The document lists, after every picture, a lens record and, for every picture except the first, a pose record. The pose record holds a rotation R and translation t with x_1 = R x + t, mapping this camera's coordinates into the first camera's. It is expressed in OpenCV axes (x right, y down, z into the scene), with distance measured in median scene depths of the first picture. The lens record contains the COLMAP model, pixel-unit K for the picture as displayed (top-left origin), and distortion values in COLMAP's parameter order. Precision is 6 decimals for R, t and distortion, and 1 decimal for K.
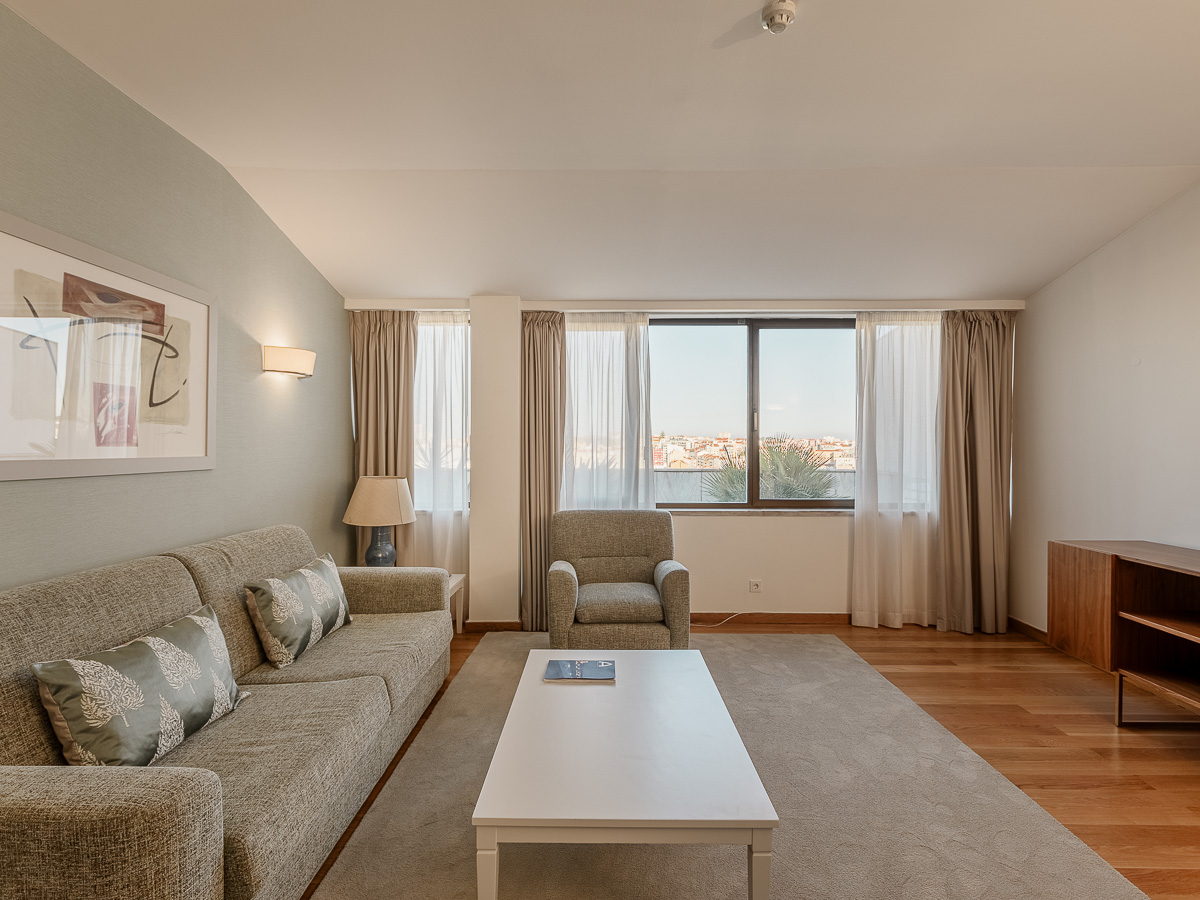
lens RADIAL K [[566.5, 0, 621.0], [0, 566.5, 449.9], [0, 0, 1]] dist [0.001475, -0.000357]
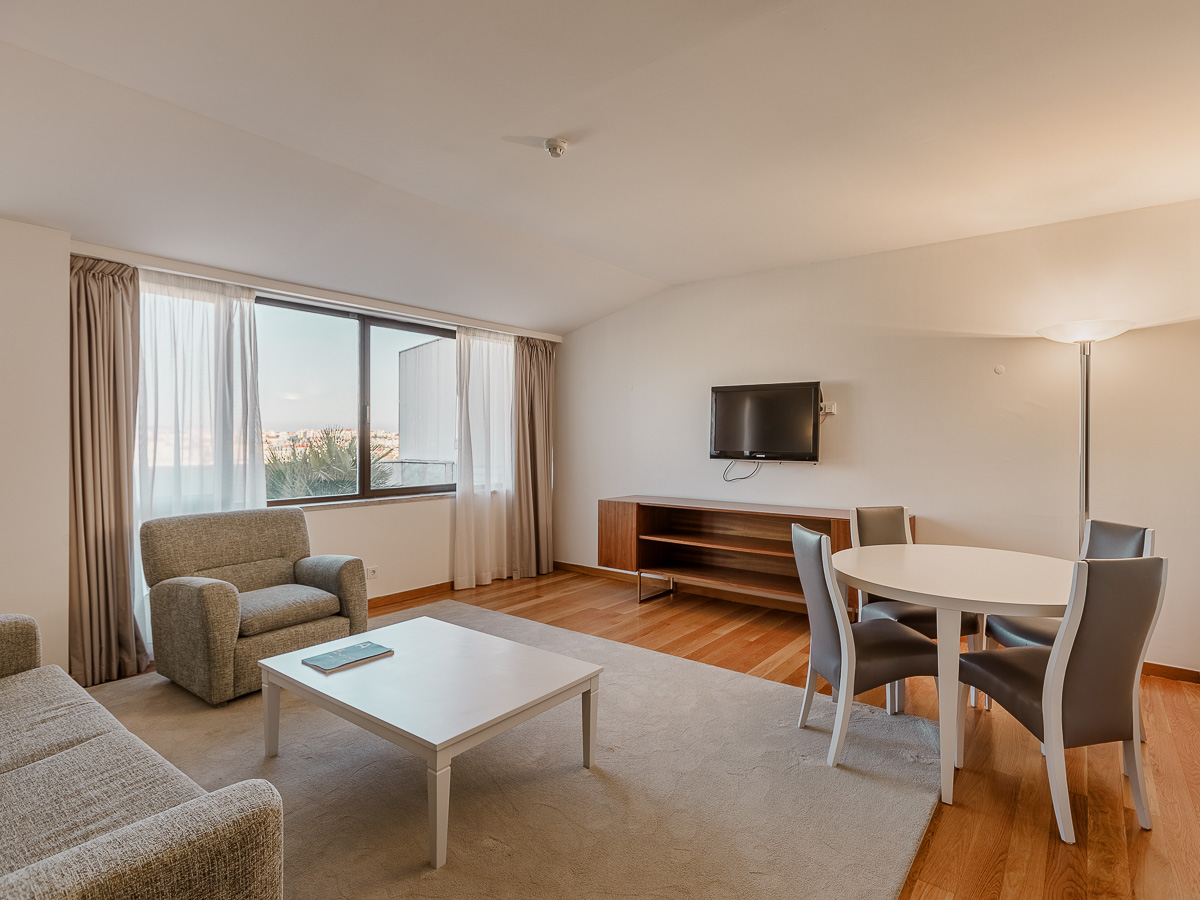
lens RADIAL K [[621.9, 0, 603.0], [0, 621.9, 441.3], [0, 0, 1]] dist [-0.003199, -0.000608]
pose [[0.612035, -0.003115, 0.790825, -0.443695], [0.003837, 0.999992, 0.000969, -0.000637], [-0.790821, 0.002442, 0.612042, -0.039156]]
